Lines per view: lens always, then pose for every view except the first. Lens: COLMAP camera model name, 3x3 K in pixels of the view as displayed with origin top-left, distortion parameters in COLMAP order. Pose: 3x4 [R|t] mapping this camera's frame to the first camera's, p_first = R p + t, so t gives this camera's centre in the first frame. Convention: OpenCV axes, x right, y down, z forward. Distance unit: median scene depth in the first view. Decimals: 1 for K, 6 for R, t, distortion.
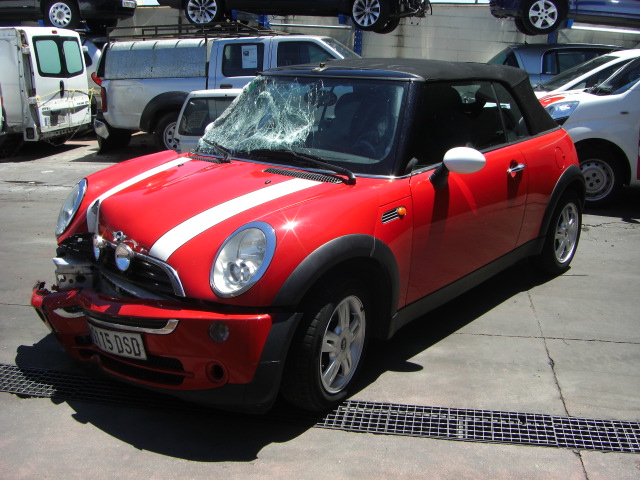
lens RADIAL K [[720.6, 0, 319.1], [0, 720.6, 237.2], [0, 0, 1]] dist [-0.138247, 0.000000]
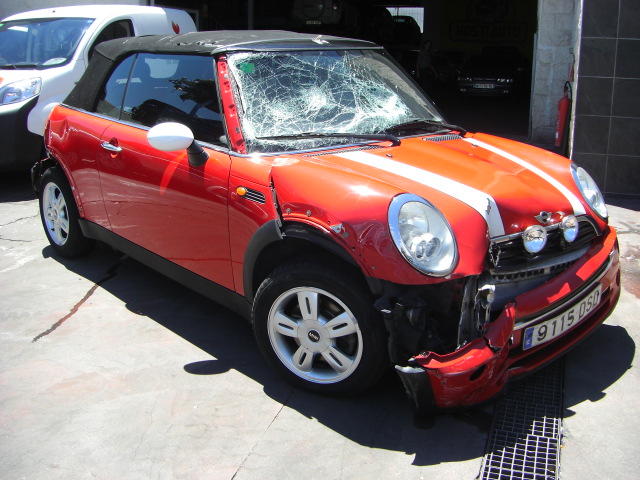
lens RADIAL K [[720.6, 0, 326.9], [0, 720.6, 226.0], [0, 0, 1]] dist [-0.138247, 0.000000]
pose [[0.125211, -0.268751, 0.955037, -1.245234], [0.248565, 0.940409, 0.232047, -0.286687], [-0.960488, 0.208334, 0.184551, 1.117298]]
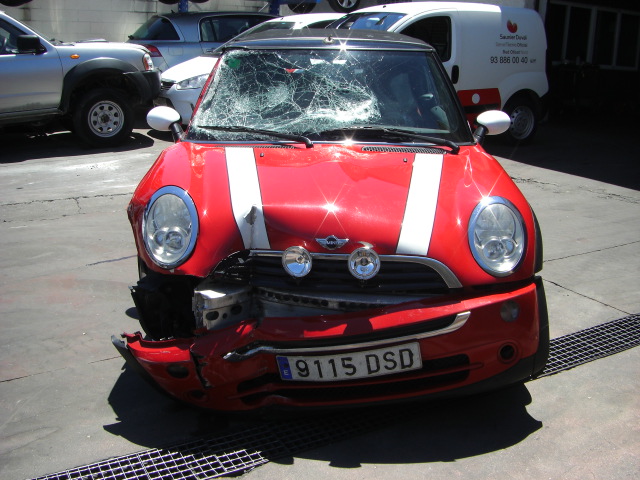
lens RADIAL K [[720.6, 0, 321.8], [0, 720.6, 236.6], [0, 0, 1]] dist [-0.138247, 0.000000]
pose [[0.770762, -0.182898, 0.610307, -0.814284], [0.158004, 0.982858, 0.095001, -0.091460], [-0.617221, 0.023208, 0.786448, 0.342150]]
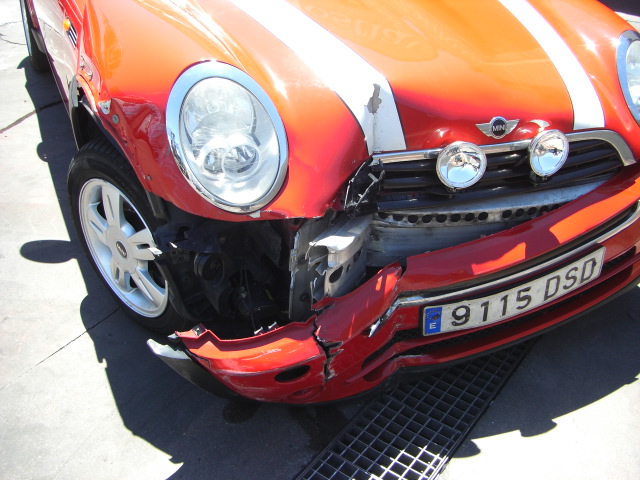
lens RADIAL K [[720.6, 0, 338.0], [0, 720.6, 230.7], [0, 0, 1]] dist [-0.138247, 0.000000]
pose [[0.397609, -0.464090, 0.791534, -0.806573], [0.187851, 0.885557, 0.424854, -0.187922], [-0.898119, -0.020235, 0.439286, 0.876961]]
